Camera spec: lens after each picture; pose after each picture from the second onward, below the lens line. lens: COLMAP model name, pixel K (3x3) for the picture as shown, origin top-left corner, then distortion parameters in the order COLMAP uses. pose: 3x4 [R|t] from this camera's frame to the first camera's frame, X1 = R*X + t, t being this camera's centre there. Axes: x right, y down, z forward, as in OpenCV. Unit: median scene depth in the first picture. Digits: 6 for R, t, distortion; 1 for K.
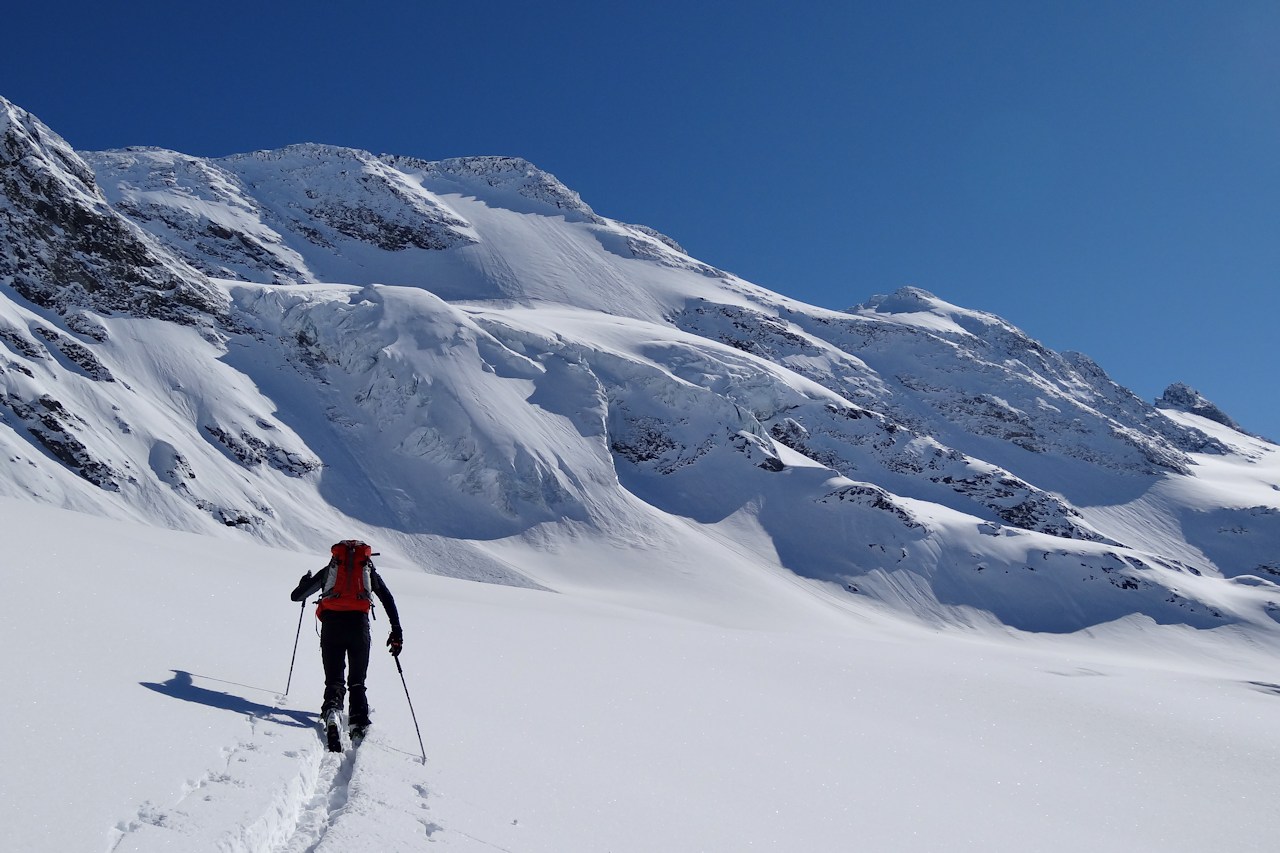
lens RADIAL K [[1522.8, 0, 641.2], [0, 1522.8, 476.2], [0, 0, 1]] dist [-0.008191, 0.001782]
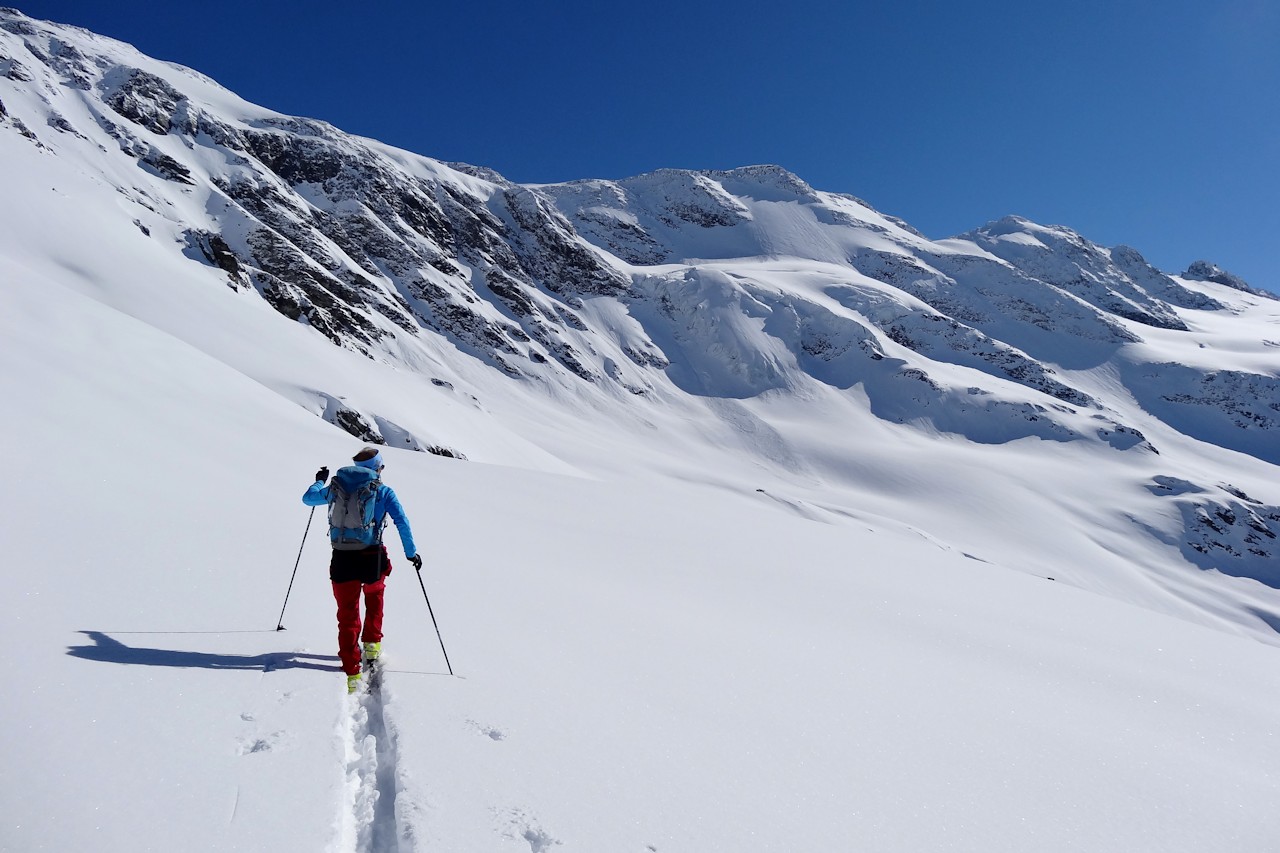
lens RADIAL K [[962.4, 0, 635.4], [0, 962.4, 445.4], [0, 0, 1]] dist [-0.006678, -0.000269]
pose [[0.968753, 0.020813, -0.247151, 0.092797], [0.017458, 0.988279, 0.151654, -0.094741], [0.247411, -0.151231, 0.957036, -0.403227]]
